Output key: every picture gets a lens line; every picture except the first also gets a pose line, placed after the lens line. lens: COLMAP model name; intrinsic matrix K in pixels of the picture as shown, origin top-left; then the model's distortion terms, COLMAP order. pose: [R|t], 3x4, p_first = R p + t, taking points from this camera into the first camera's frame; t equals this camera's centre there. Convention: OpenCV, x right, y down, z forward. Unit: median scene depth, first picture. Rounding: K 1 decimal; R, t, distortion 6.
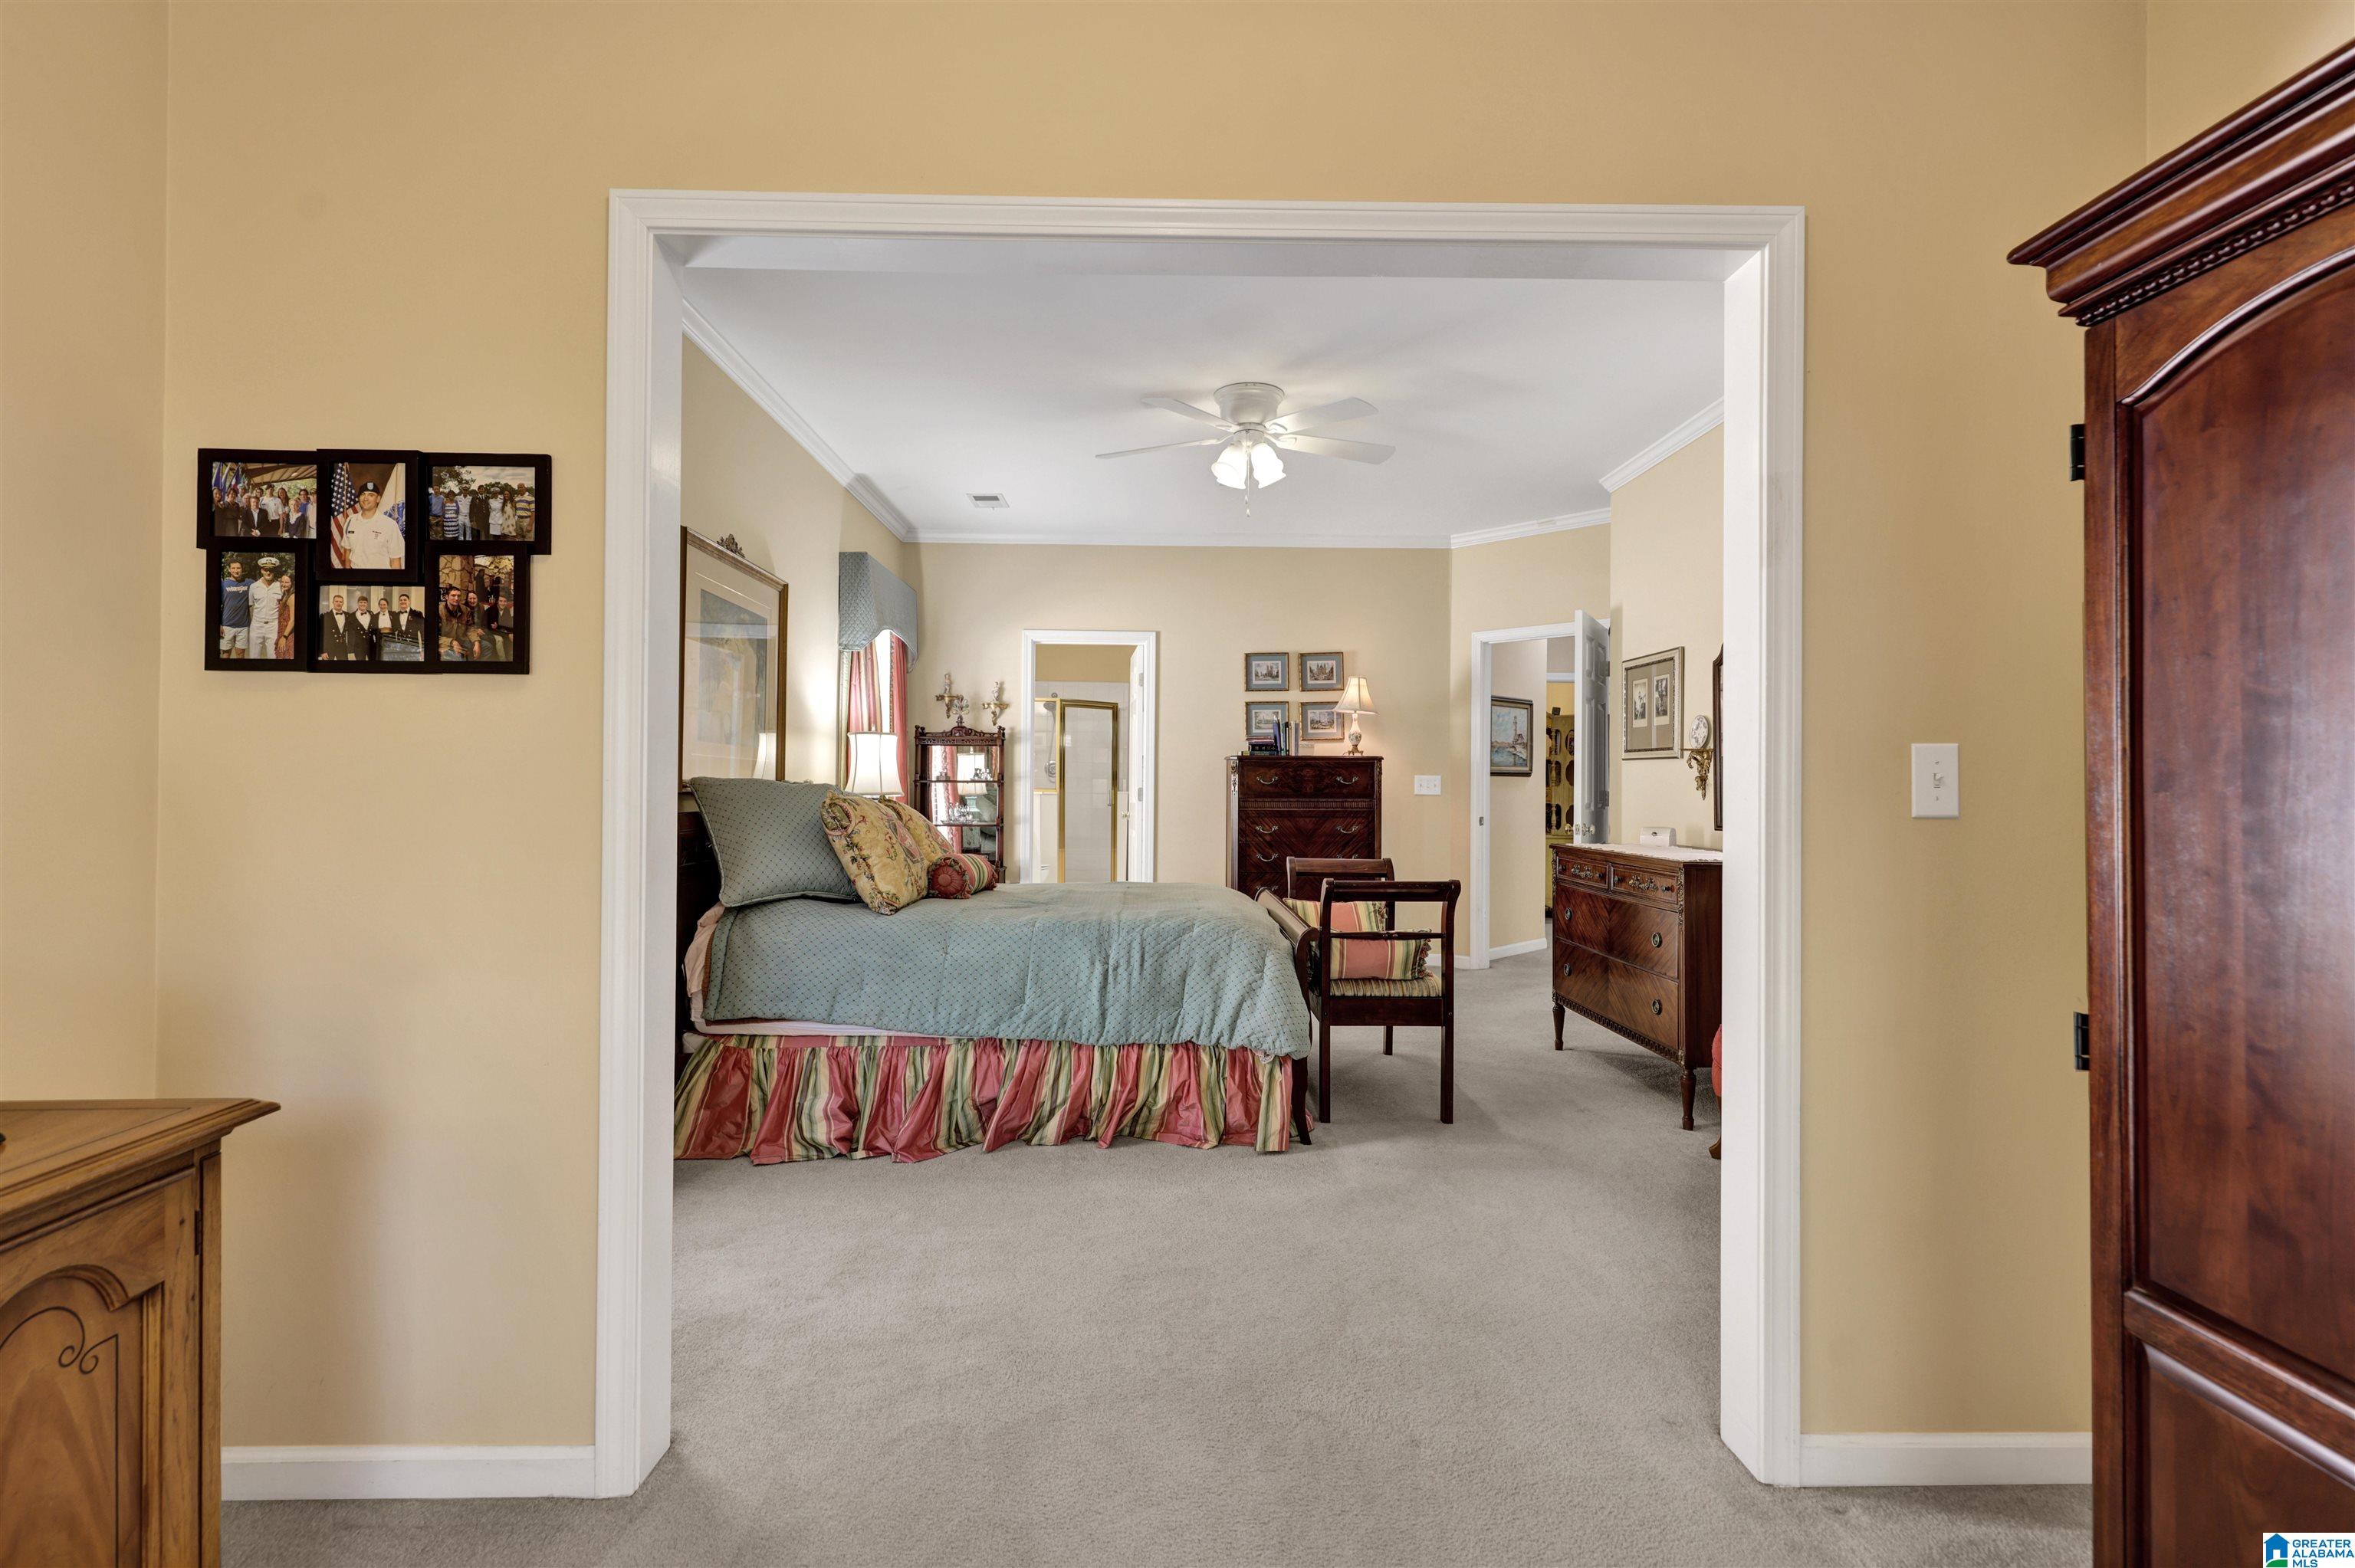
lens RADIAL K [[1098.5, 0, 1171.9], [0, 1098.5, 774.9], [0, 0, 1]] dist [0.000824, -0.000202]
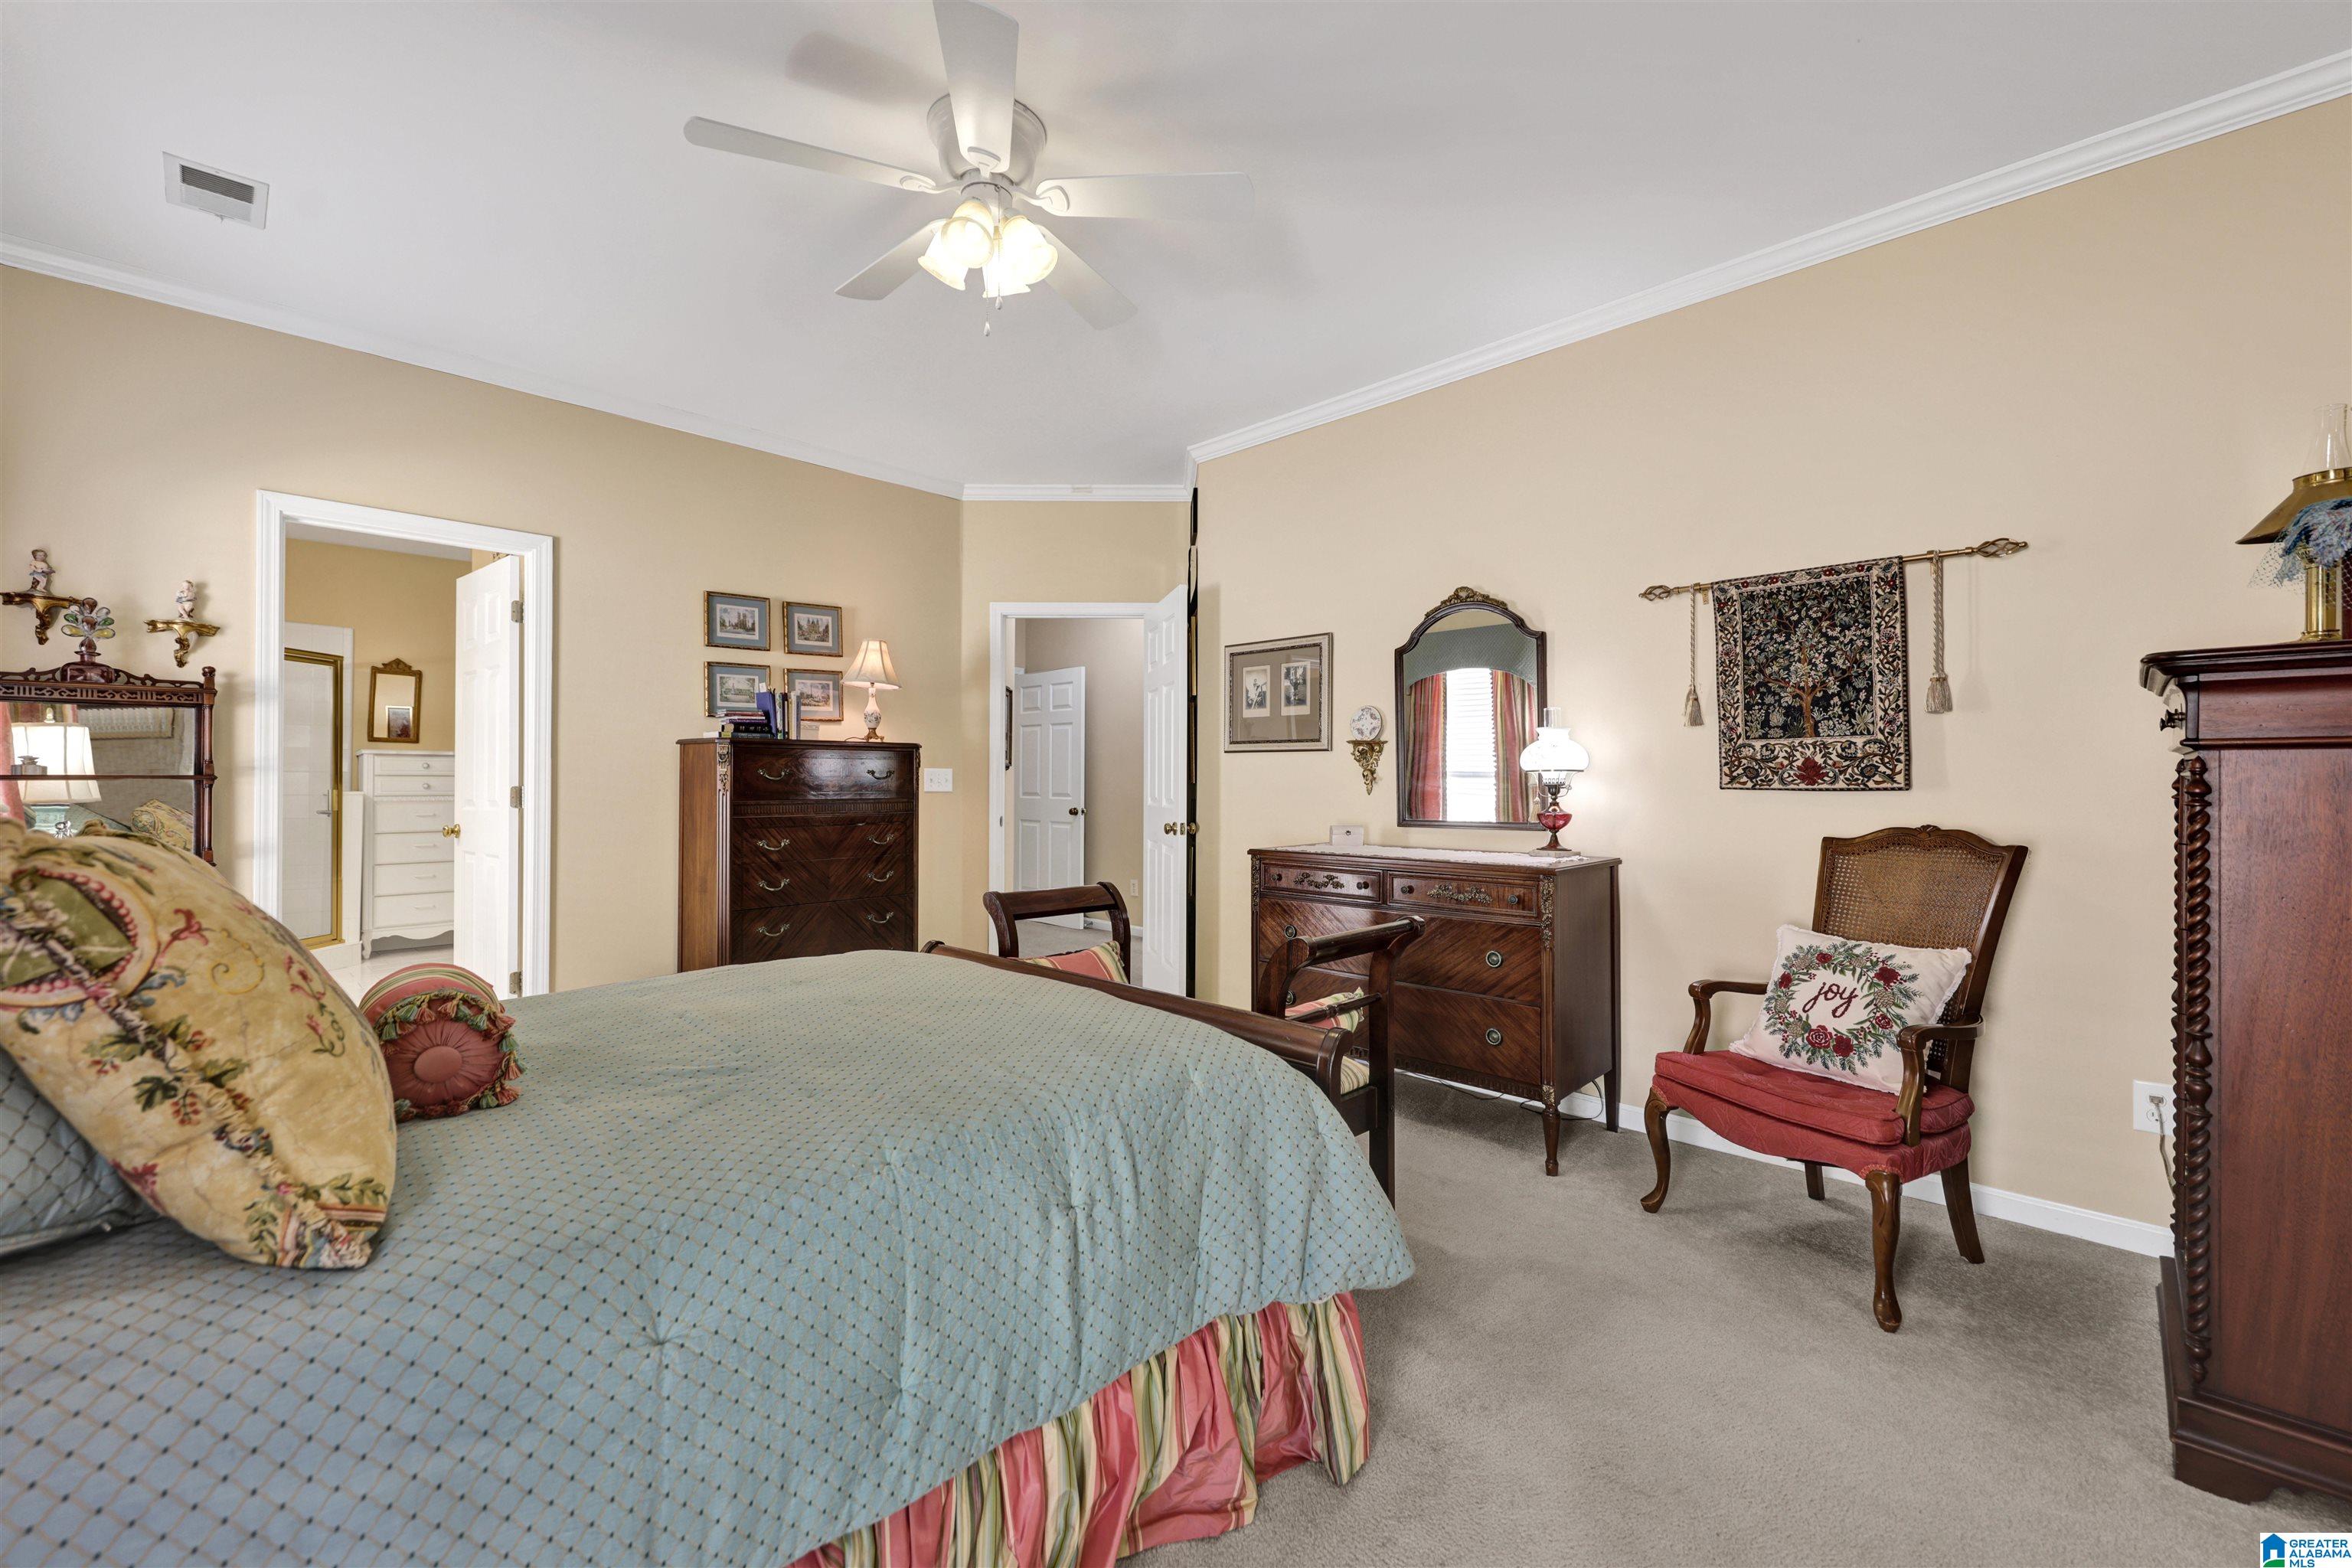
lens RADIAL K [[955.4, 0, 1177.8], [0, 955.4, 775.7], [0, 0, 1]] dist [0.003364, 0.000089]
pose [[0.710734, -0.001219, 0.703460, -0.149294], [-0.003165, 0.999983, 0.004931, 0.001872], [-0.703454, -0.005731, 0.710718, 0.366759]]
